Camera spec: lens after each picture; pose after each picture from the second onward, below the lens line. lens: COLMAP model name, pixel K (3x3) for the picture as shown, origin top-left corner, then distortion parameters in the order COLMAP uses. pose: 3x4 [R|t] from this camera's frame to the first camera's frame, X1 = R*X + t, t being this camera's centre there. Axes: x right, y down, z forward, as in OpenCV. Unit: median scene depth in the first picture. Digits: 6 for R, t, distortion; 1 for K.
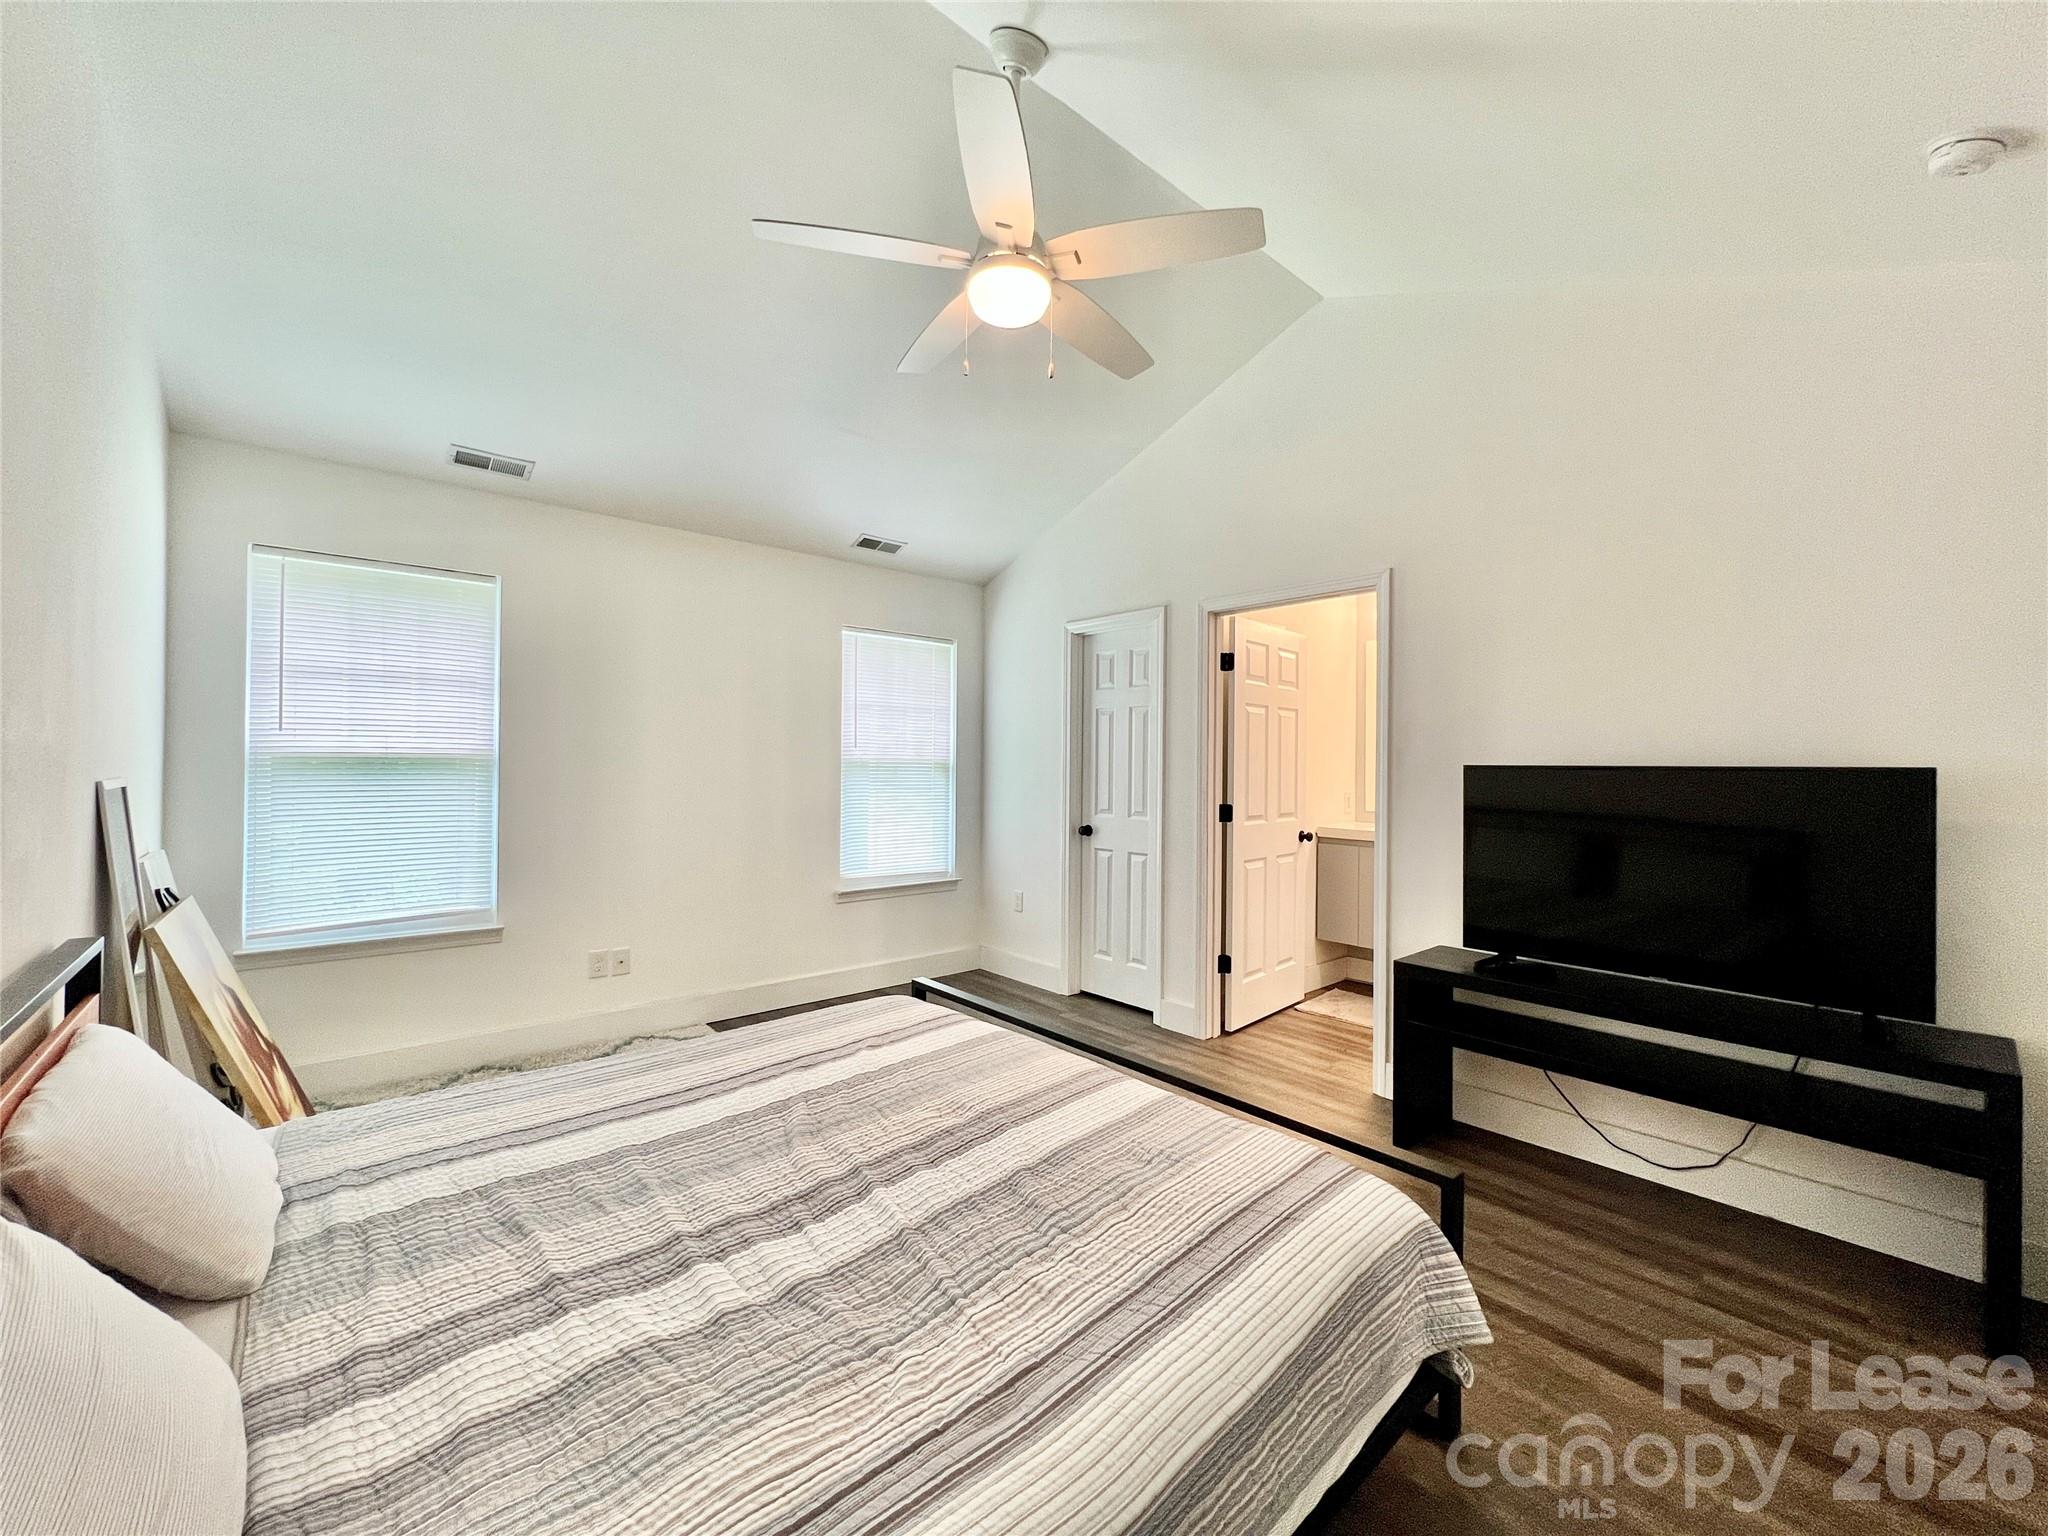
lens RADIAL K [[820.5, 0, 1021.7], [0, 820.5, 759.4], [0, 0, 1]] dist [-0.001093, 0.000105]
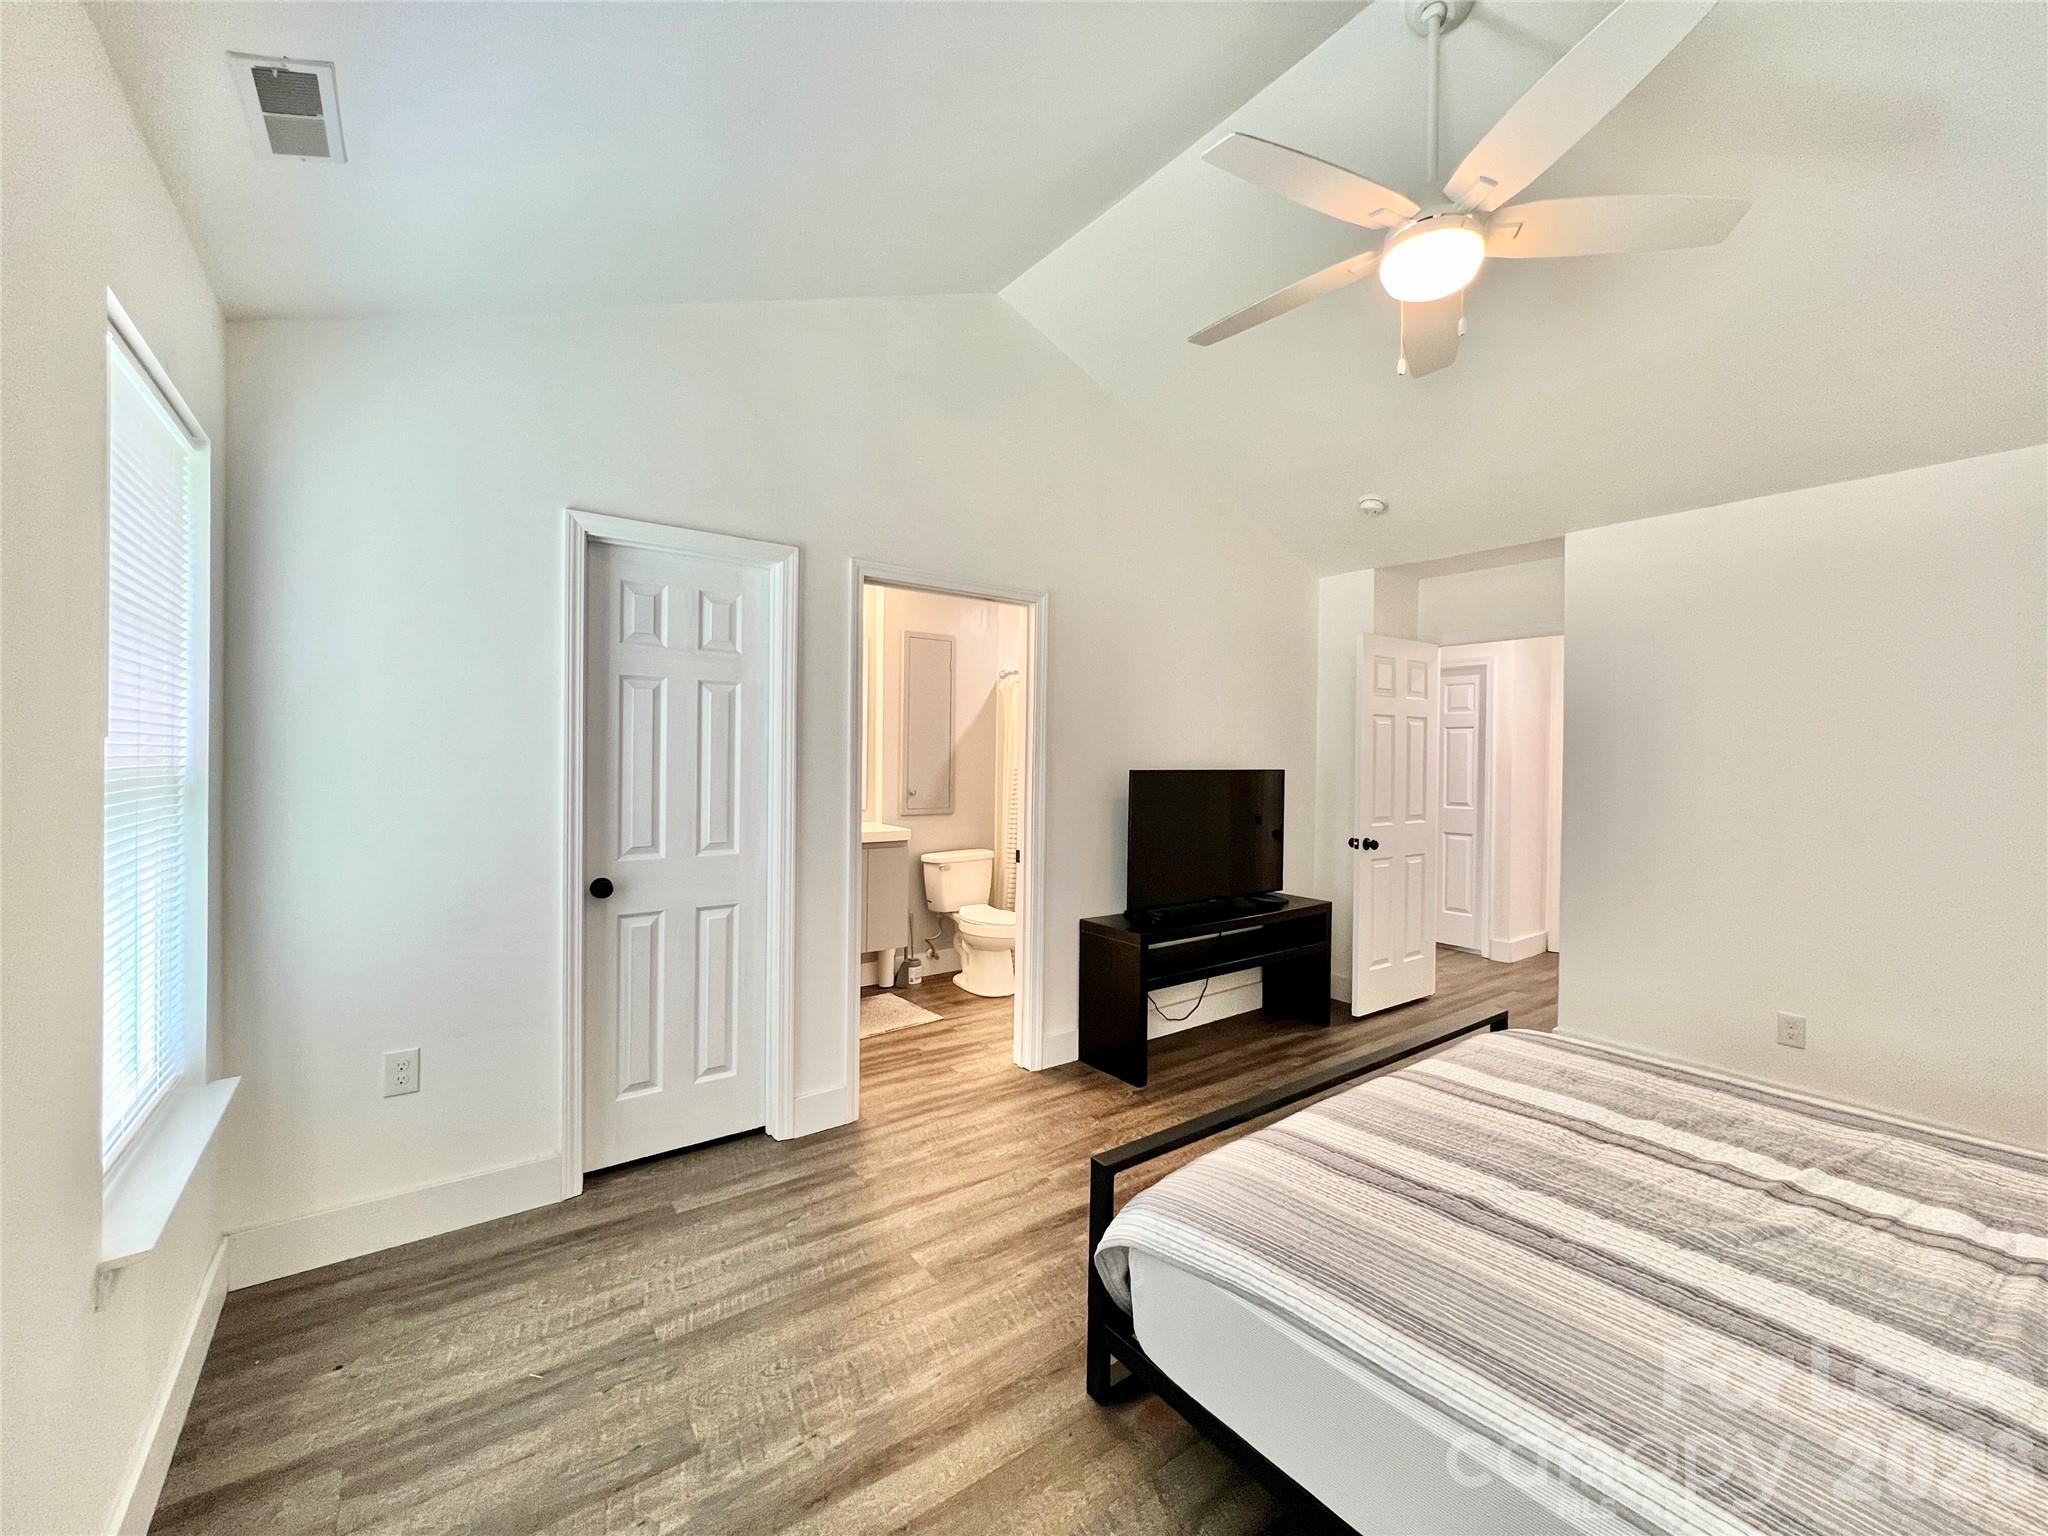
lens RADIAL K [[820.5, 0, 1021.7], [0, 820.5, 759.4], [0, 0, 1]] dist [-0.001093, 0.000105]
pose [[0.087297, -0.016784, 0.996041, -0.709113], [-0.015782, 0.999709, 0.018229, -0.025833], [-0.996057, -0.017310, 0.087007, 1.022674]]
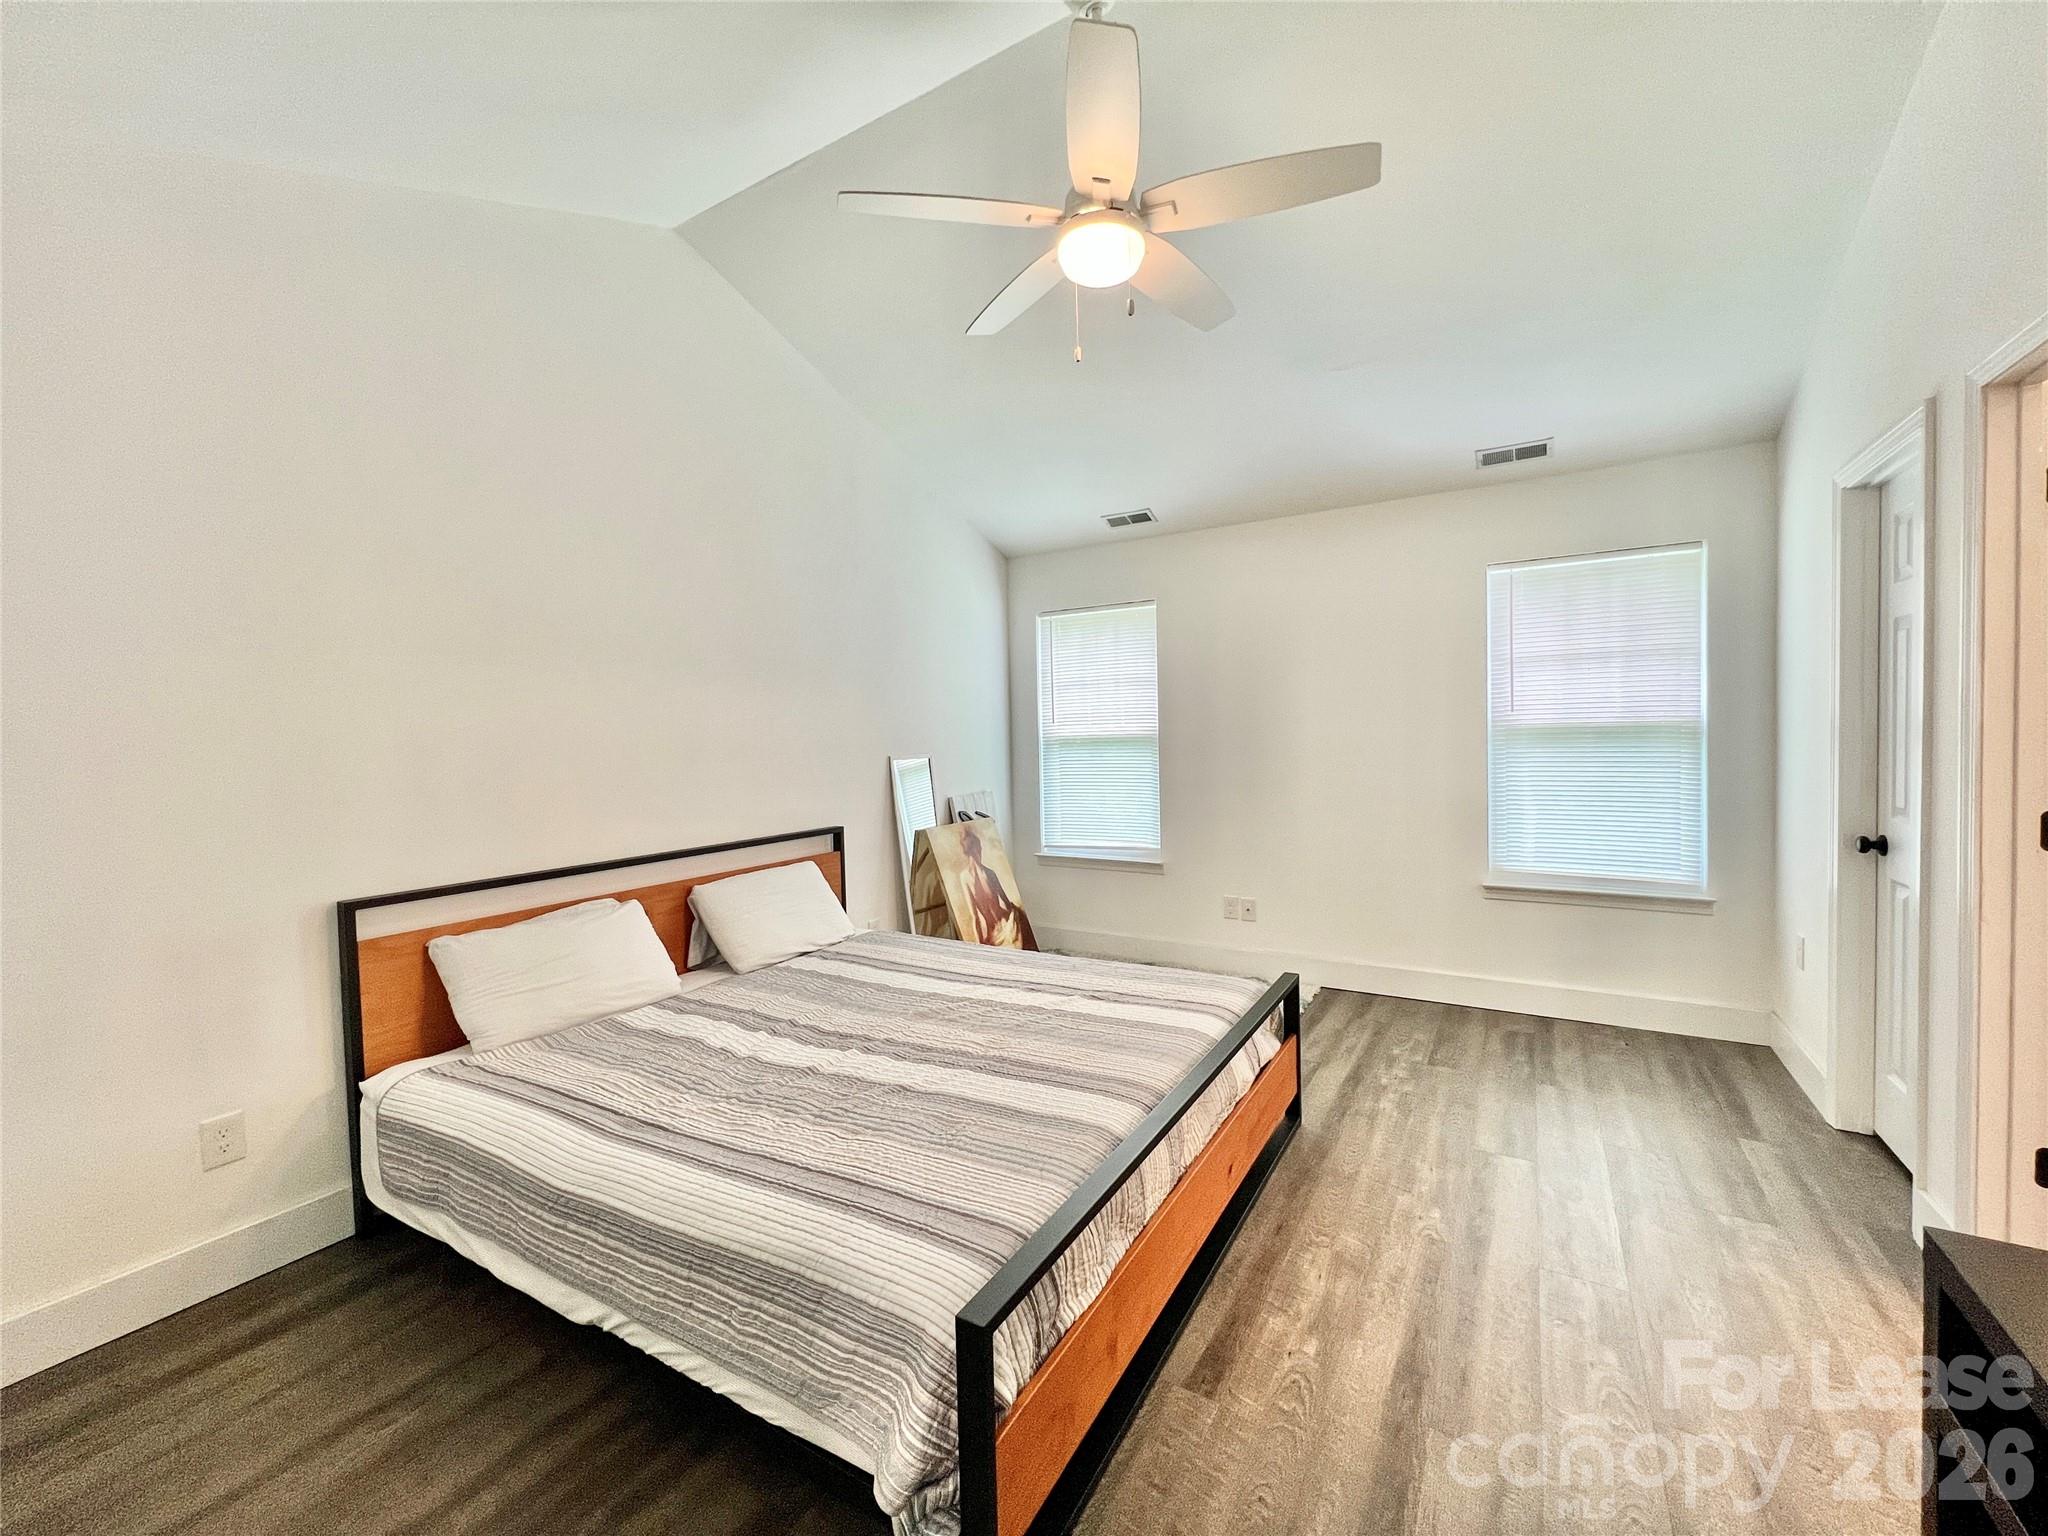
lens RADIAL K [[820.5, 0, 1021.7], [0, 820.5, 759.4], [0, 0, 1]] dist [-0.001093, 0.000105]
pose [[0.300861, 0.010701, -0.953608, 0.659506], [0.031317, 0.999287, 0.021094, 0.000673], [0.953154, -0.036211, 0.300311, 0.454737]]
